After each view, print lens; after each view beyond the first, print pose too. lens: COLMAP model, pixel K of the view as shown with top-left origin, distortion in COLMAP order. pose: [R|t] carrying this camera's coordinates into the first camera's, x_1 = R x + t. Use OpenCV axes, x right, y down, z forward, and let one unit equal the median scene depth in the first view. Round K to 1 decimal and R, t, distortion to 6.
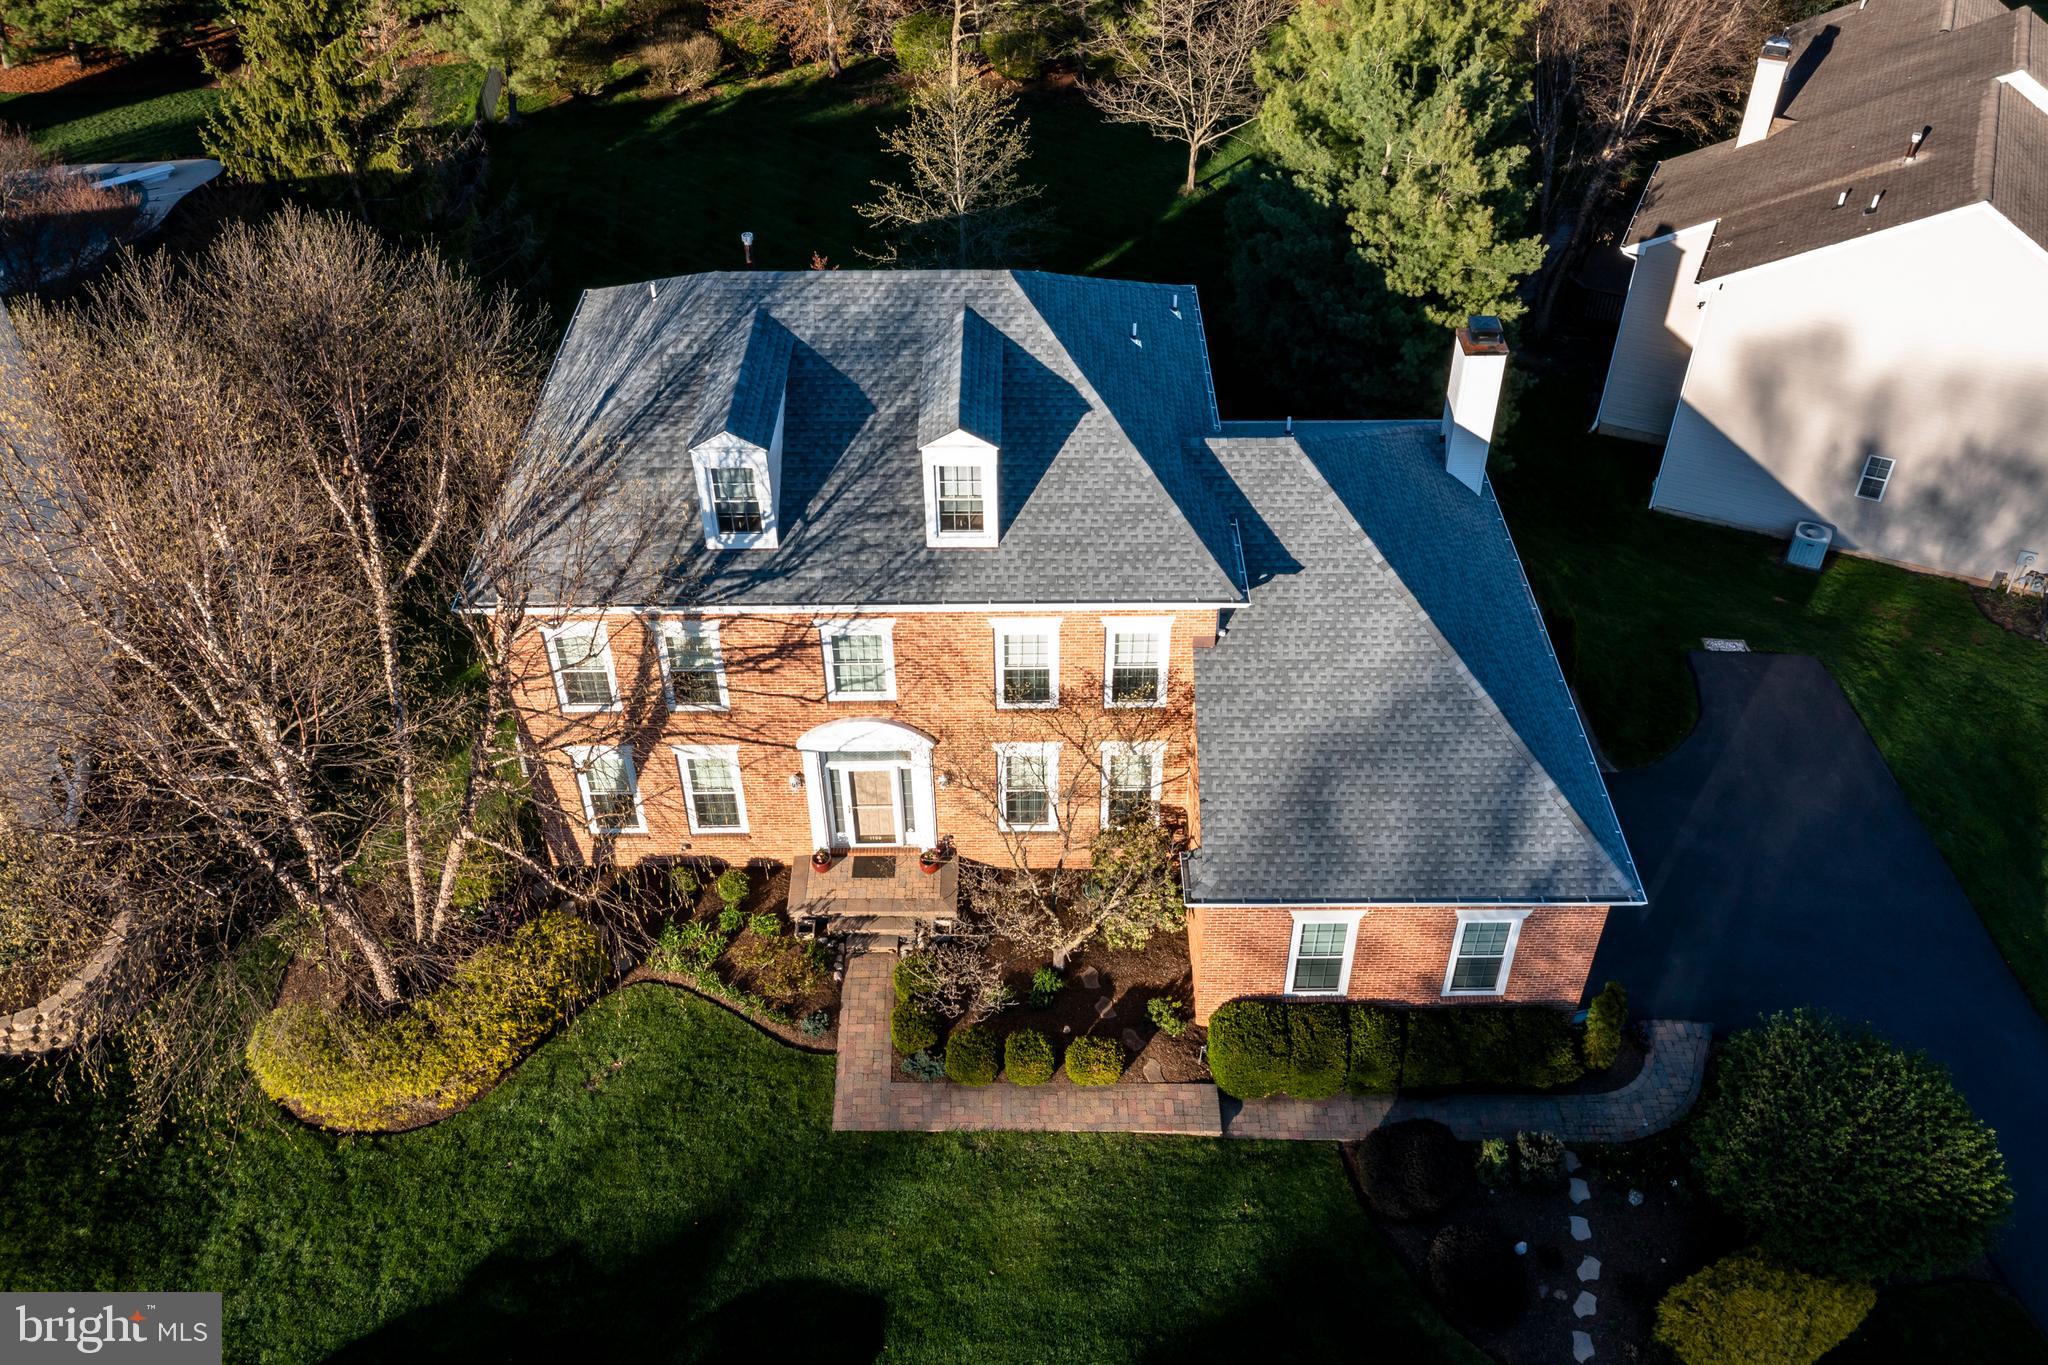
lens RADIAL K [[1711.8, 0, 1023.4], [0, 1711.8, 682.9], [0, 0, 1]] dist [-0.028514, 0.001618]
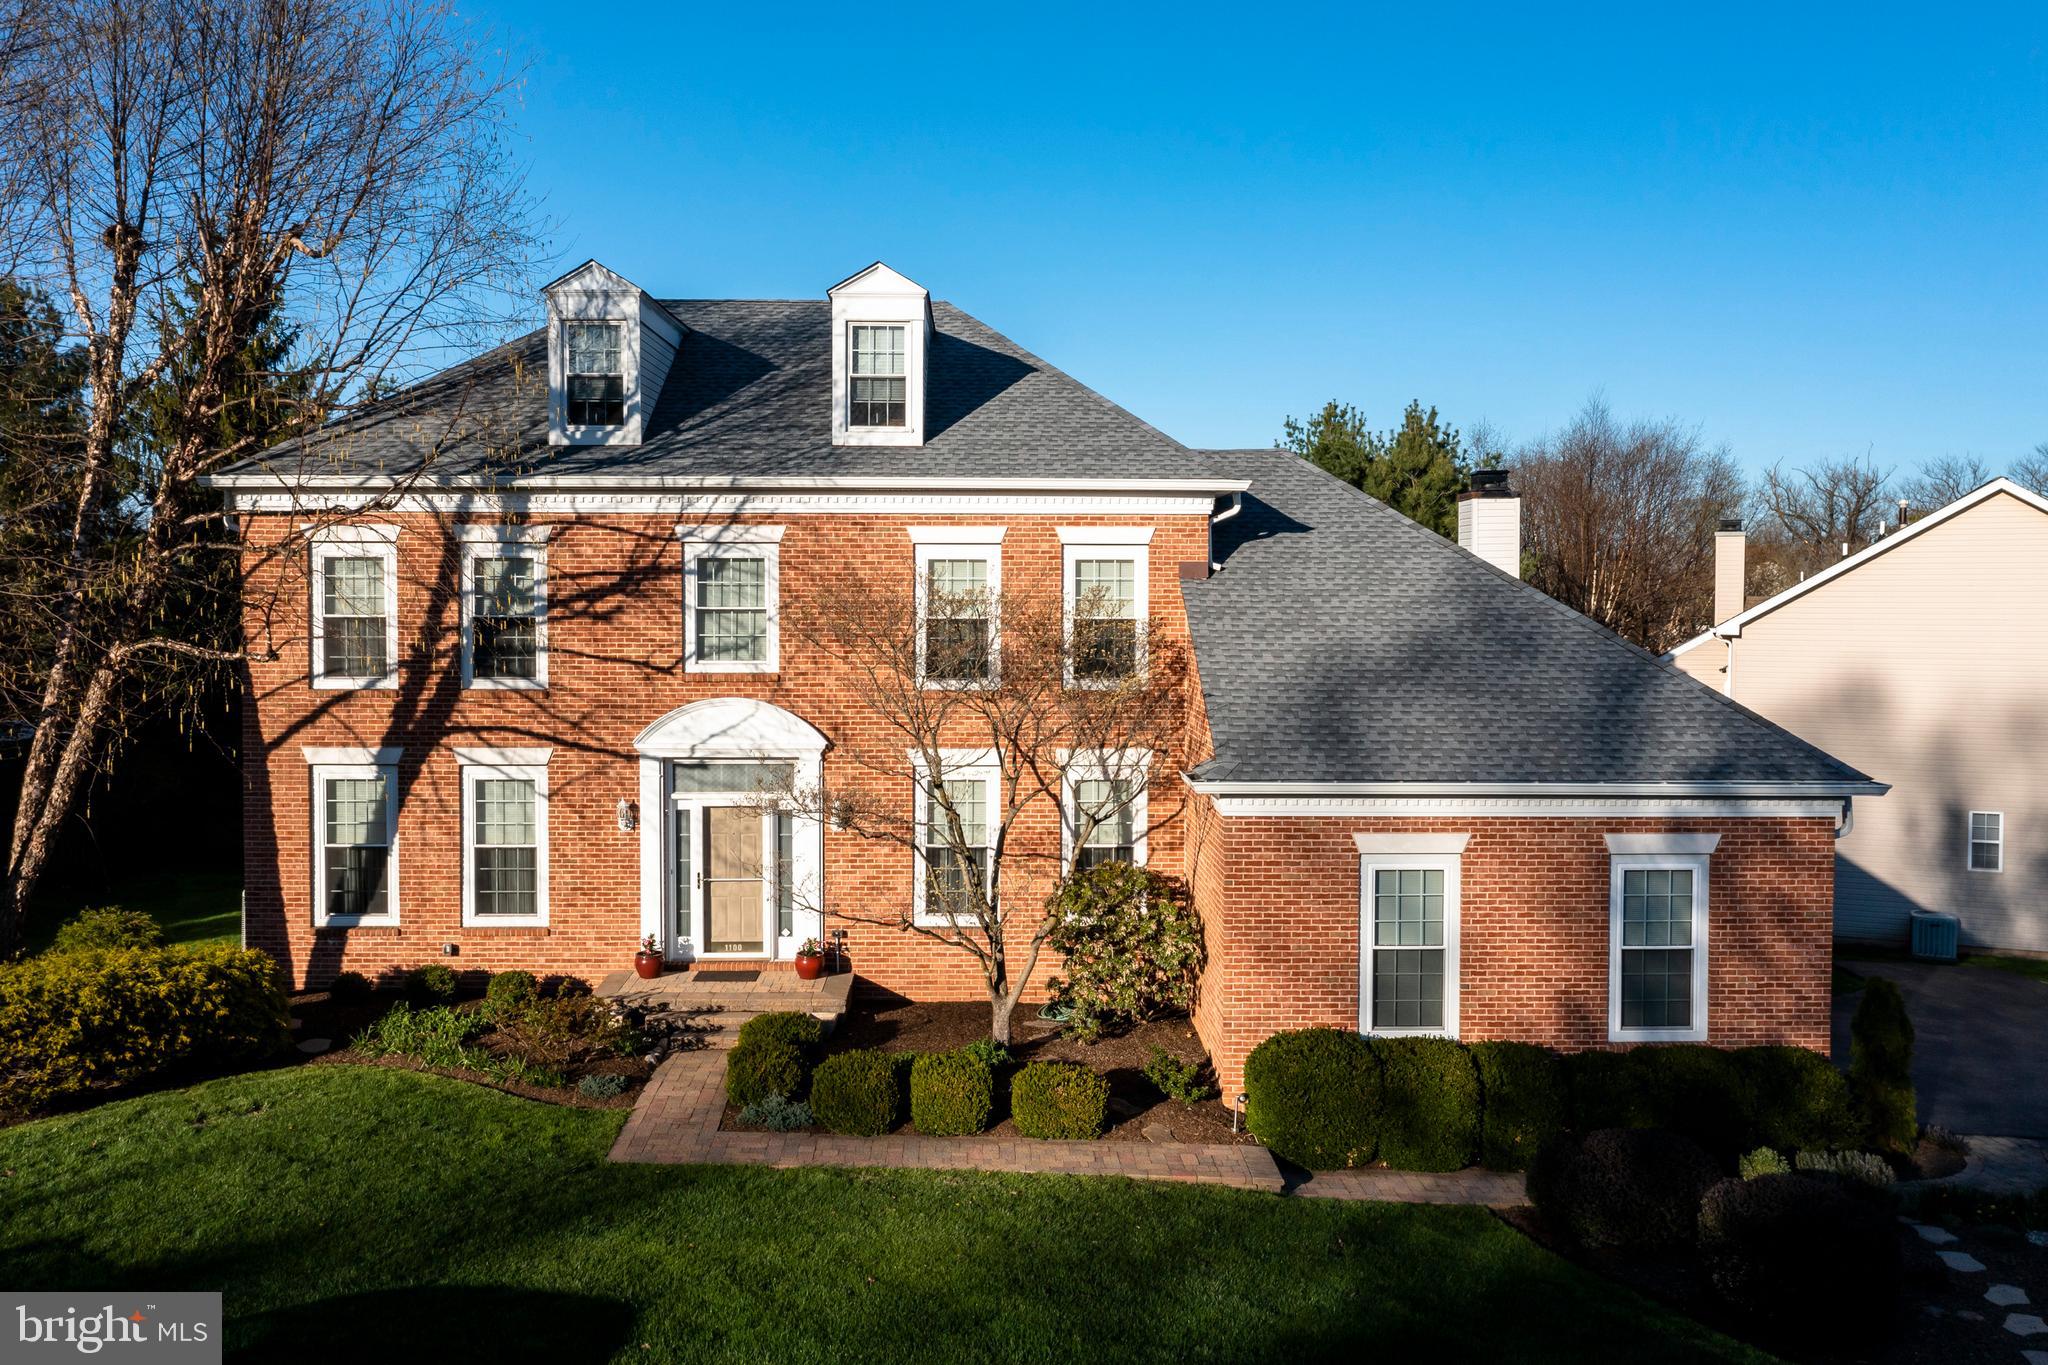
lens RADIAL K [[1711.8, 0, 1026.4], [0, 1711.8, 682.2], [0, 0, 1]] dist [-0.028514, 0.001618]
pose [[0.999478, 0.010899, 0.030401, 0.009425], [0.009873, 0.793158, -0.608936, 0.460470], [-0.030750, 0.608919, 0.792636, 0.425105]]
